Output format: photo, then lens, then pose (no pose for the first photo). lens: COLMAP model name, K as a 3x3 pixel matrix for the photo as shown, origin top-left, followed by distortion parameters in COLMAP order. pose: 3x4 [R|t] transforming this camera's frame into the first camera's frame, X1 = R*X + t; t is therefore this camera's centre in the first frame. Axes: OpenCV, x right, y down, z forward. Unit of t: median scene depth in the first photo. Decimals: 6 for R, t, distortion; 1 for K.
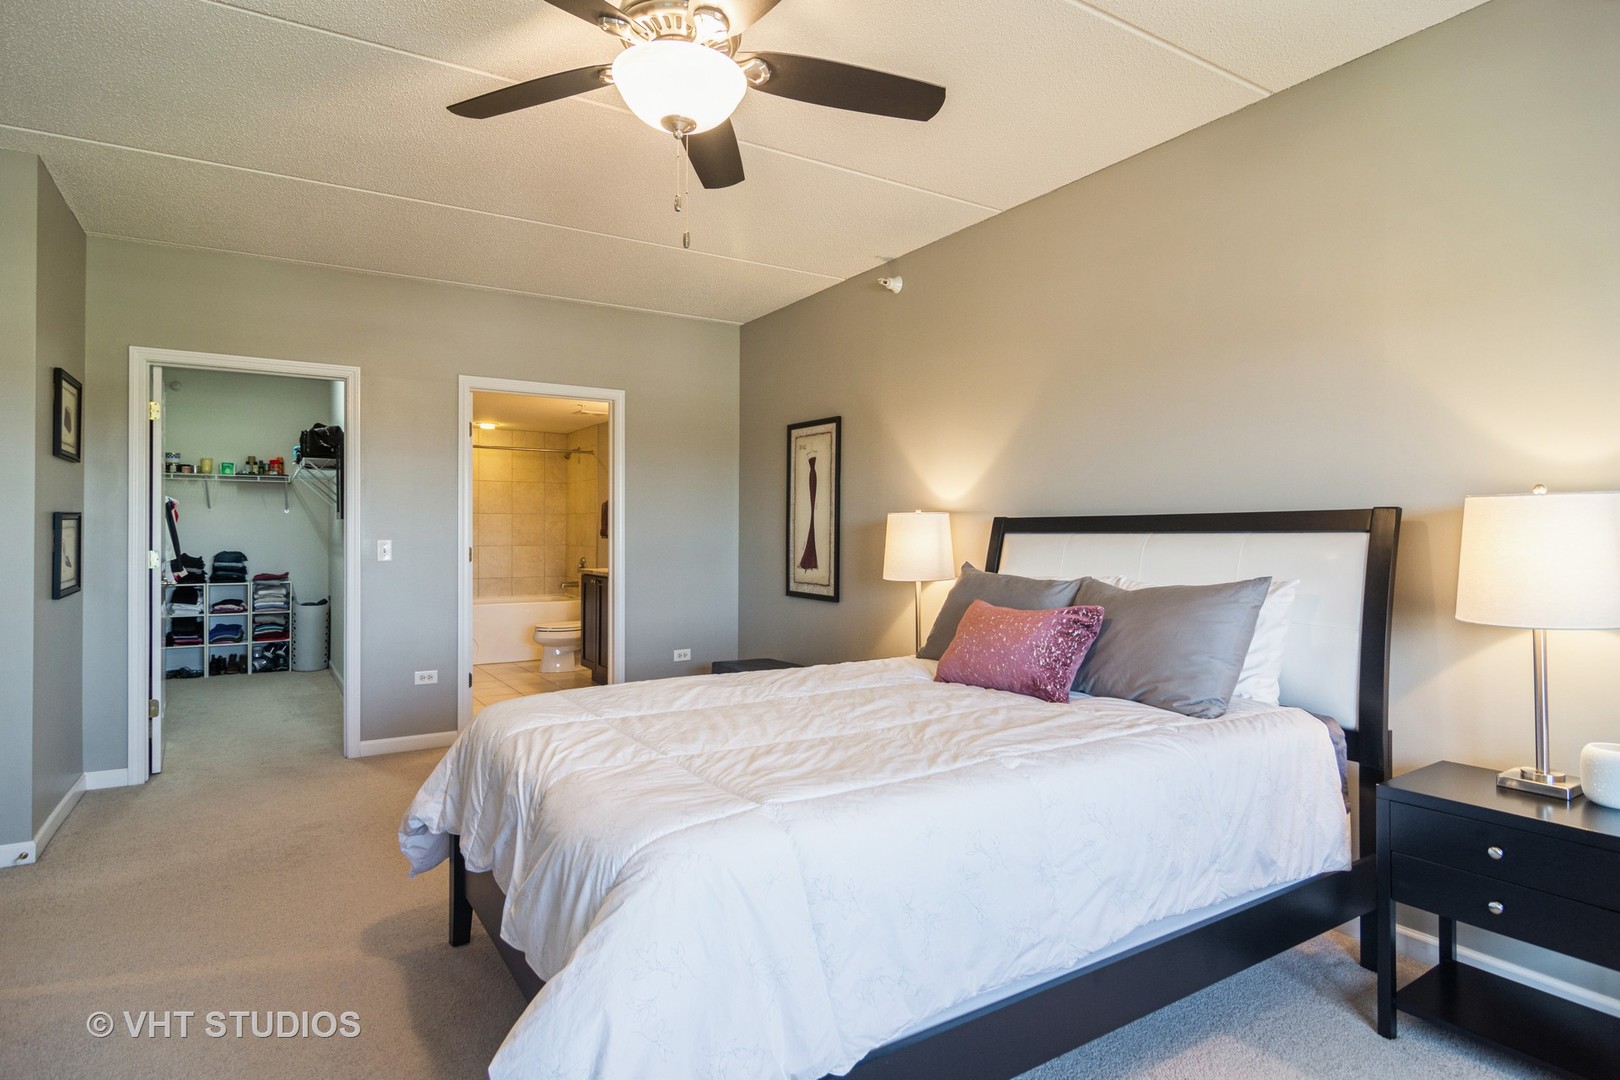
lens RADIAL K [[871.7, 0, 813.3], [0, 871.7, 533.7], [0, 0, 1]] dist [0.000854, 0.000639]
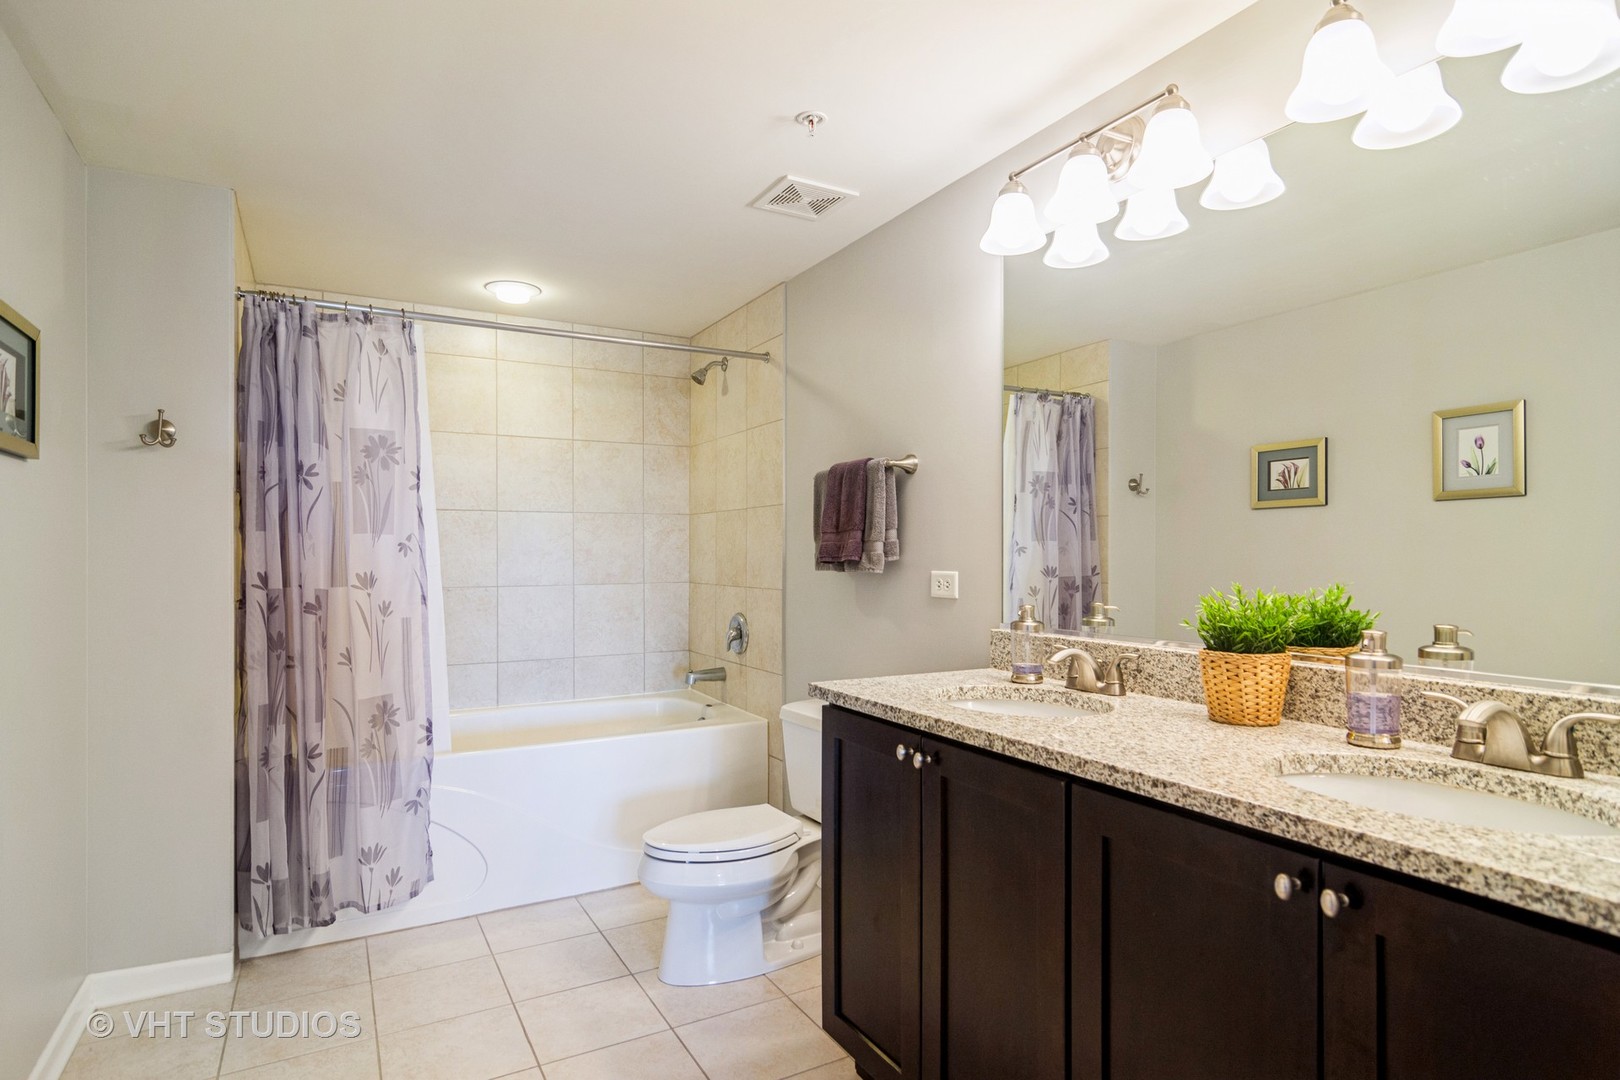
lens RADIAL K [[871.7, 0, 807.9], [0, 871.7, 549.5], [0, 0, 1]] dist [0.000854, 0.000639]
pose [[0.997879, -0.000236, -0.065098, -0.196465], [-0.000287, 0.999968, -0.008025, 0.000024], [0.065097, 0.008027, 0.997847, 0.562176]]
